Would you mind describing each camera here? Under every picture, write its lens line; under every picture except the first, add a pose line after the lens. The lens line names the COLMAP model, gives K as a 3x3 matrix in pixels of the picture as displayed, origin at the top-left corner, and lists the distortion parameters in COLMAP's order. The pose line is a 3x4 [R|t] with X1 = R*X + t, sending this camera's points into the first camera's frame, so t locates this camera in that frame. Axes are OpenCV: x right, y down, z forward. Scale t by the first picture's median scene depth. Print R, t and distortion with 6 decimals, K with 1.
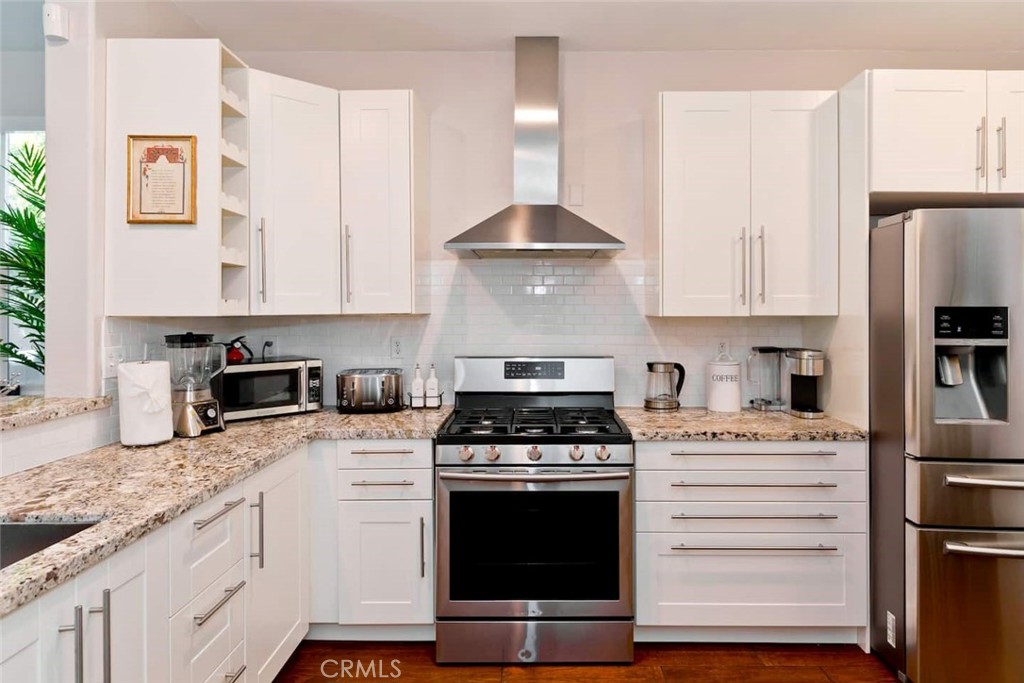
lens RADIAL K [[612.7, 0, 513.8], [0, 612.7, 312.1], [0, 0, 1]] dist [-0.001363, 0.000182]
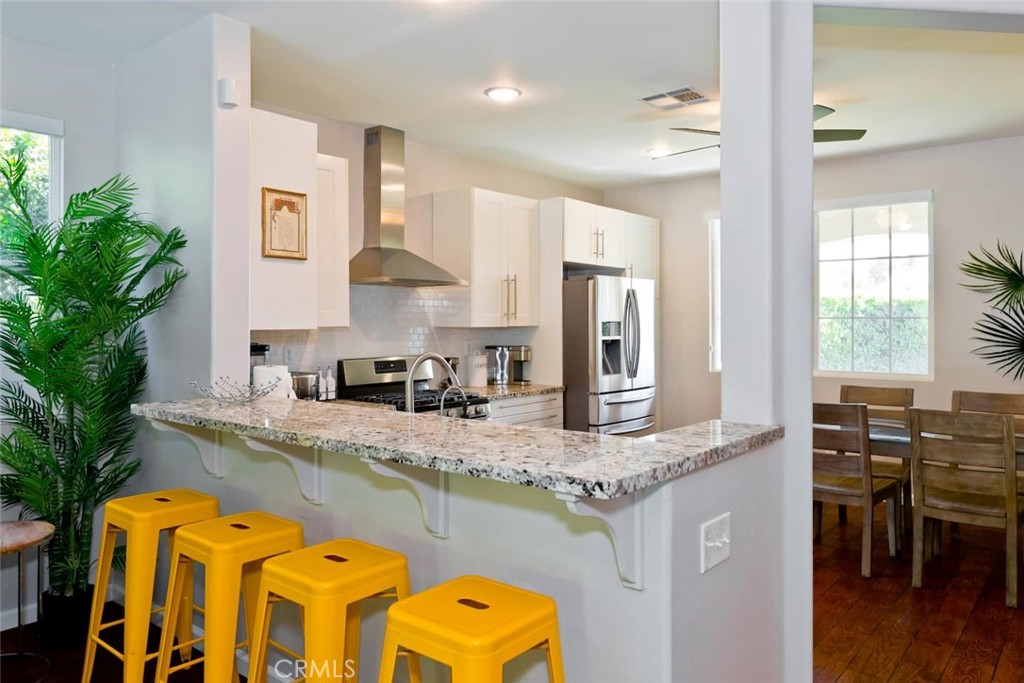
lens RADIAL K [[745.1, 0, 525.6], [0, 745.1, 317.0], [0, 0, 1]] dist [-0.001649, -0.007261]
pose [[0.614848, 0.002514, 0.788641, -1.337038], [0.003559, 0.999976, -0.005963, -0.007700], [-0.788637, 0.006473, 0.614824, -0.333552]]
